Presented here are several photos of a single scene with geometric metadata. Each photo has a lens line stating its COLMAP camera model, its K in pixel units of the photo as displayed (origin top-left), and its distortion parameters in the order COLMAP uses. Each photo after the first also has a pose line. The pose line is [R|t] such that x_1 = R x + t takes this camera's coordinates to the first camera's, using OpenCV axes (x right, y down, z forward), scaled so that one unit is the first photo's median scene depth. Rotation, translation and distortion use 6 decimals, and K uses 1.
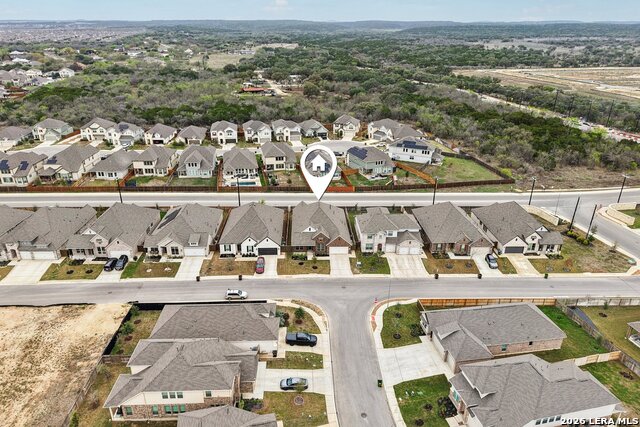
lens RADIAL K [[429.4, 0, 324.4], [0, 429.4, 212.9], [0, 0, 1]] dist [0.039522, -0.047803]
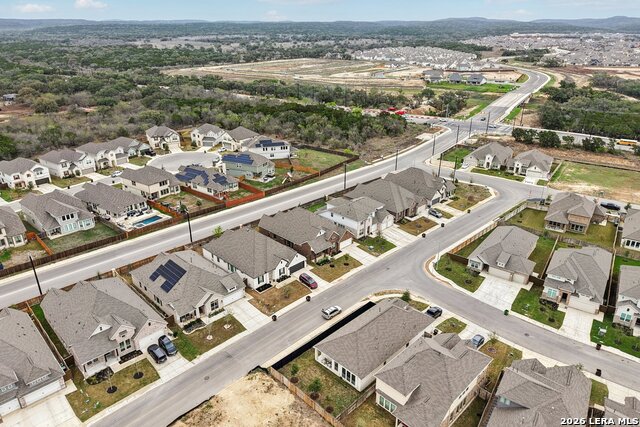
lens RADIAL K [[422.4, 0, 320.0], [0, 422.4, 213.5], [0, 0, 1]] dist [0.070893, -0.121005]
pose [[0.741346, -0.275129, 0.612136, -0.443615], [0.269866, 0.957325, 0.103447, -0.076902], [-0.614474, 0.088505, 0.783957, 0.143927]]
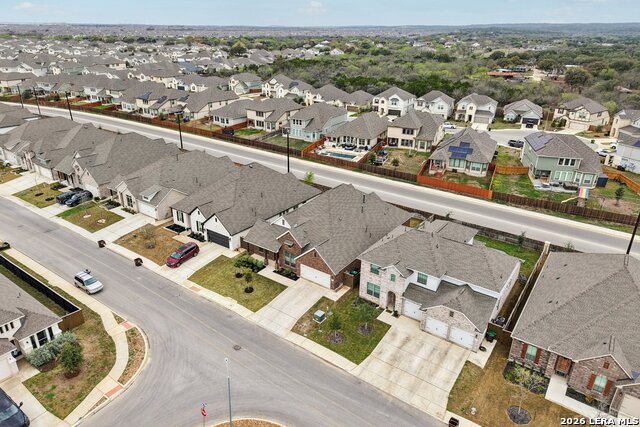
lens RADIAL K [[426.5, 0, 317.3], [0, 426.5, 222.6], [0, 0, 1]] dist [0.043772, -0.053935]
pose [[0.786733, 0.256612, -0.561427, 0.211774], [-0.250052, 0.964019, 0.090225, -0.014377], [0.564380, 0.069403, 0.822593, 0.402515]]
